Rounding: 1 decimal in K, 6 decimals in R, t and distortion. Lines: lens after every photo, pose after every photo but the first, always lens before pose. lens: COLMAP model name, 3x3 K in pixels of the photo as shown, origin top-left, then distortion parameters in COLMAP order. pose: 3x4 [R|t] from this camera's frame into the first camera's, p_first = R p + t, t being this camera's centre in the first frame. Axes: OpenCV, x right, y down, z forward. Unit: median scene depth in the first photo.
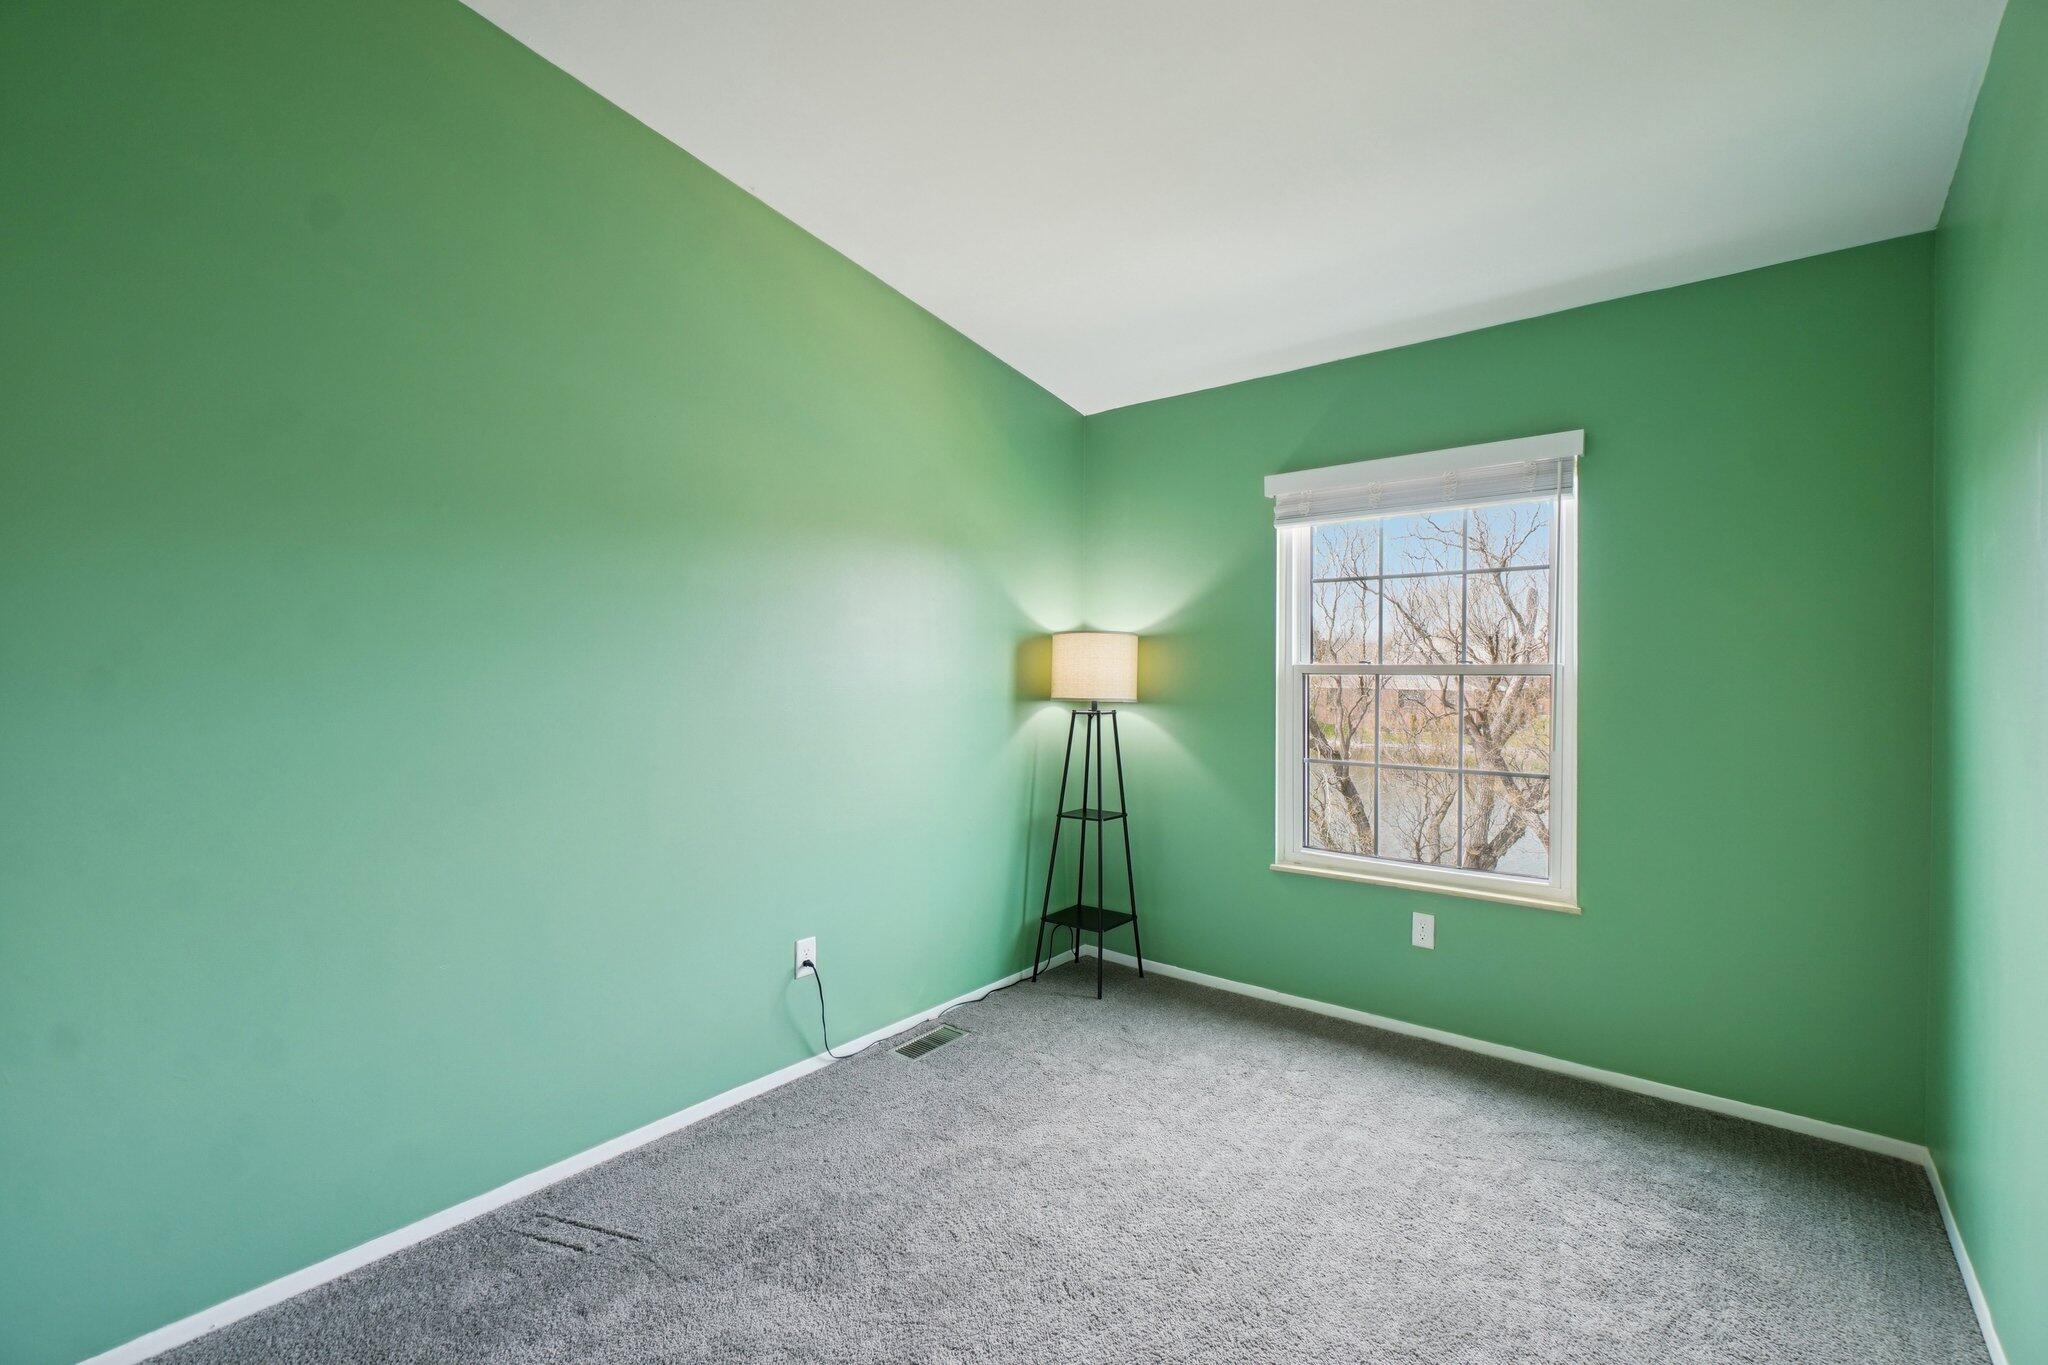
lens RADIAL K [[891.6, 0, 1028.0], [0, 891.6, 666.3], [0, 0, 1]] dist [-0.007645, 0.000392]
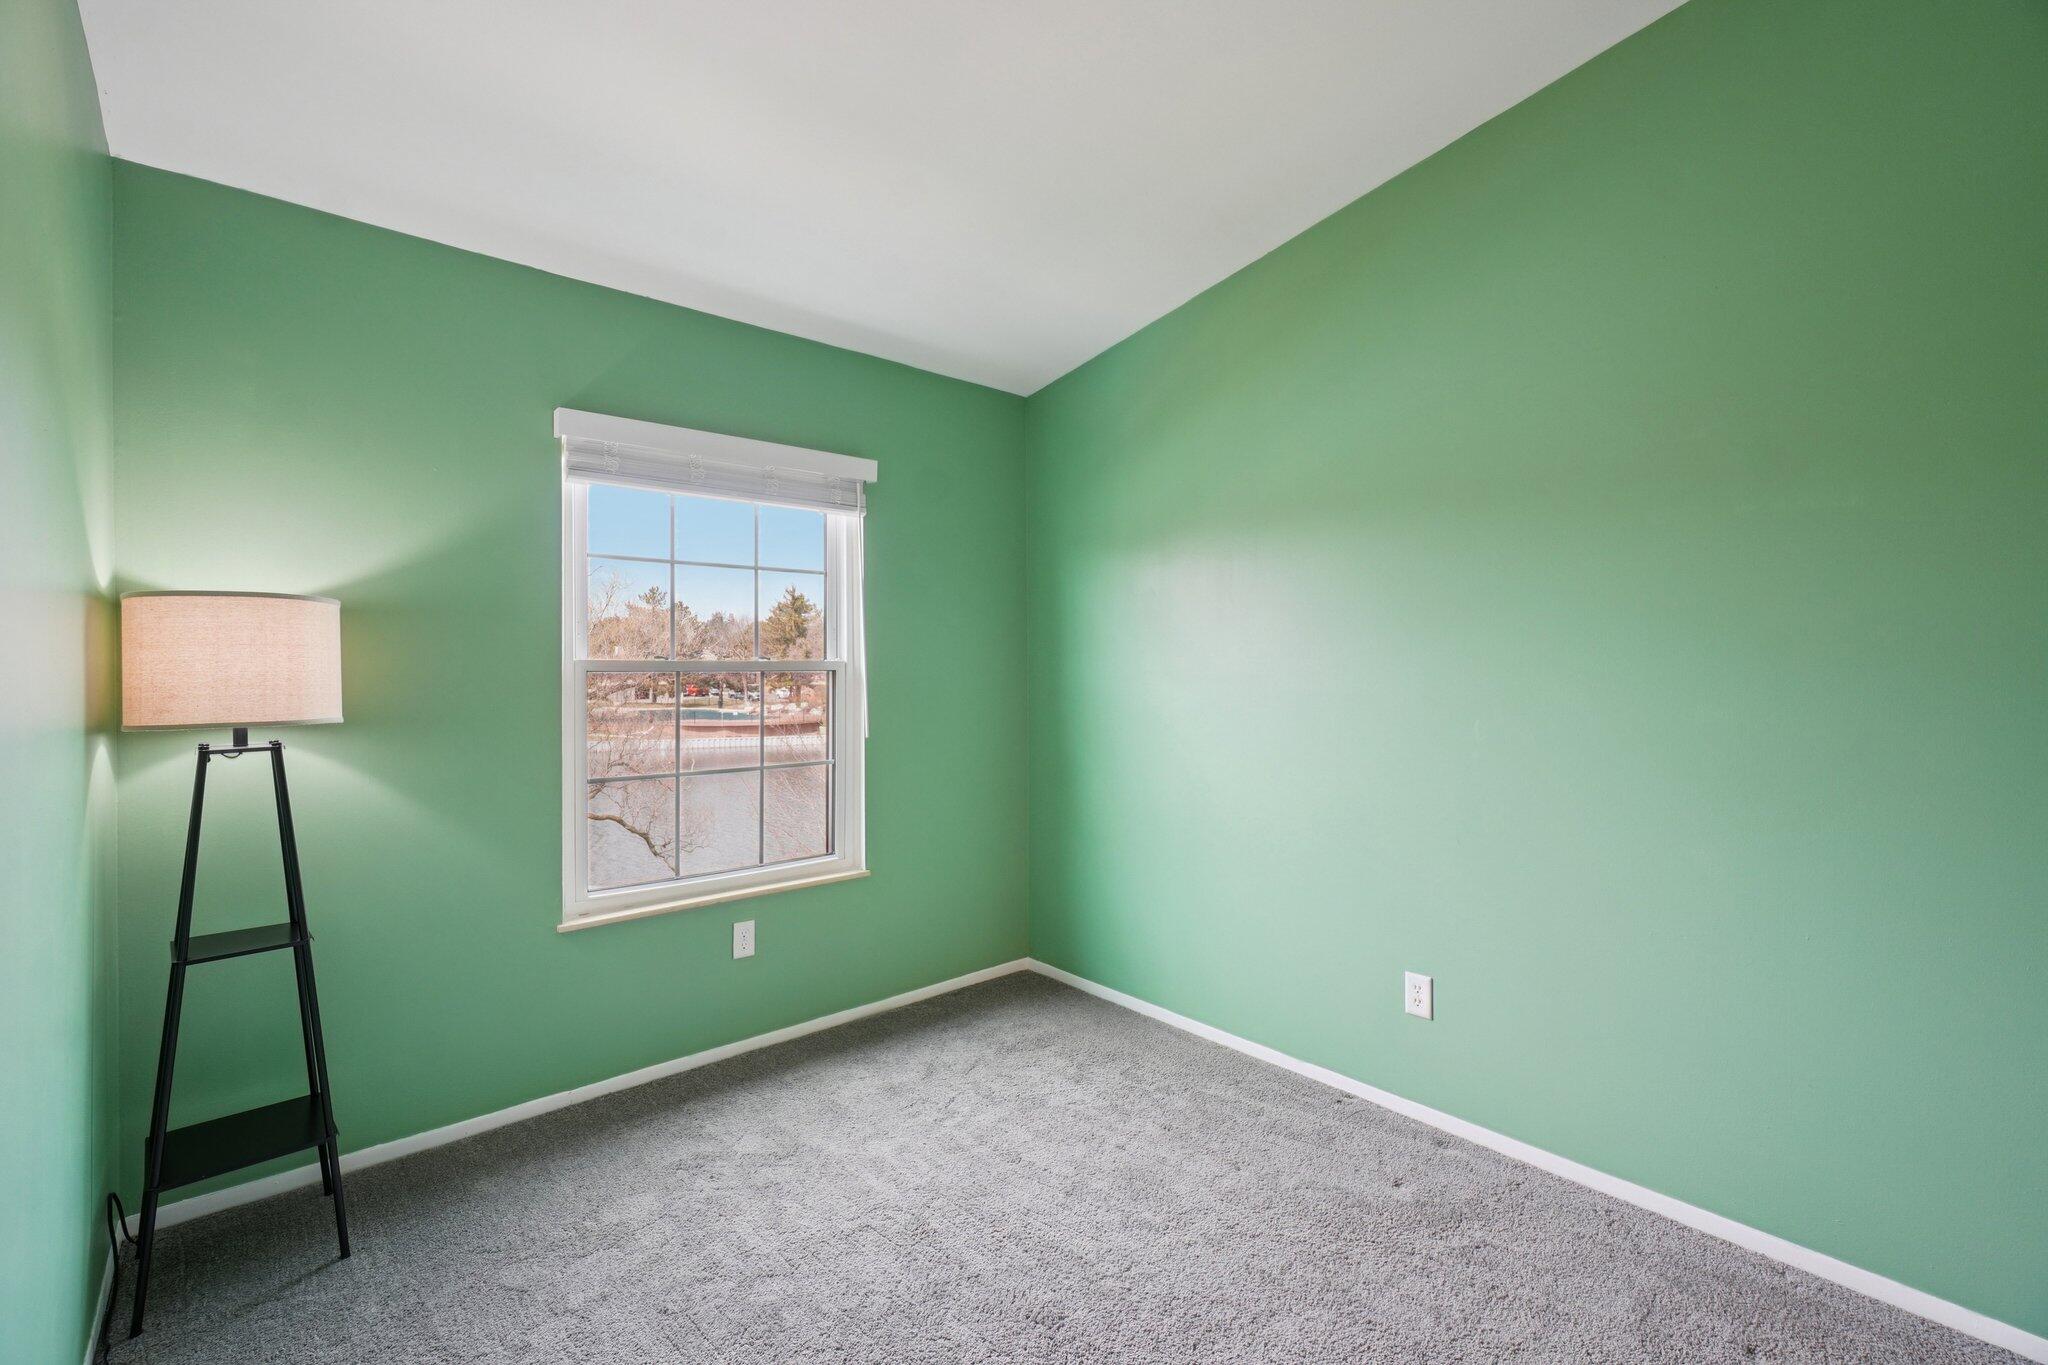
lens RADIAL K [[891.6, 0, 1028.0], [0, 891.6, 666.3], [0, 0, 1]] dist [-0.007645, 0.000392]
pose [[0.168479, 0.000681, 0.985705, -0.430328], [0.004181, 0.999990, -0.001405, 0.006733], [-0.985696, 0.004358, 0.168475, 0.519888]]
